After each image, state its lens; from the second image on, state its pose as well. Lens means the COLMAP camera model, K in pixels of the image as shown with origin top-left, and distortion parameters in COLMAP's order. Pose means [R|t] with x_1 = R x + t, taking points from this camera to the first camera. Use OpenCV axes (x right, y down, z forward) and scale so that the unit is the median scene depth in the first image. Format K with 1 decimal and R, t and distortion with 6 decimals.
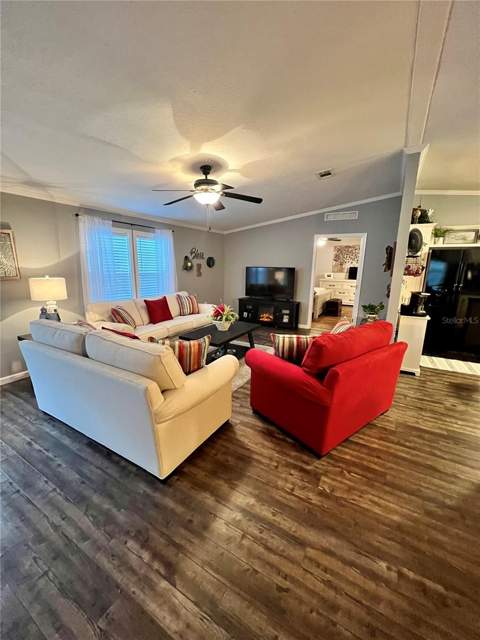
lens RADIAL K [[255.1, 0, 241.4], [0, 255.1, 320.5], [0, 0, 1]] dist [-0.002073, 0.000584]
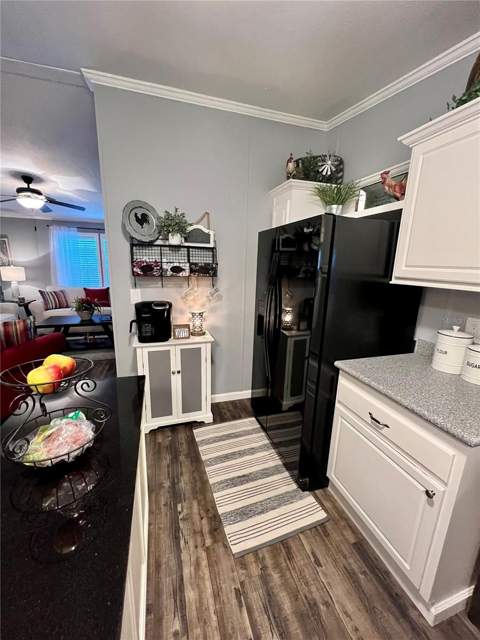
lens RADIAL K [[255.8, 0, 239.3], [0, 255.8, 317.3], [0, 0, 1]] dist [-0.000553, 0.000656]
pose [[0.741772, 0.144045, -0.655000, 1.185302], [-0.159578, 0.986520, 0.036233, -0.120439], [0.651390, 0.077647, 0.754760, 0.628356]]
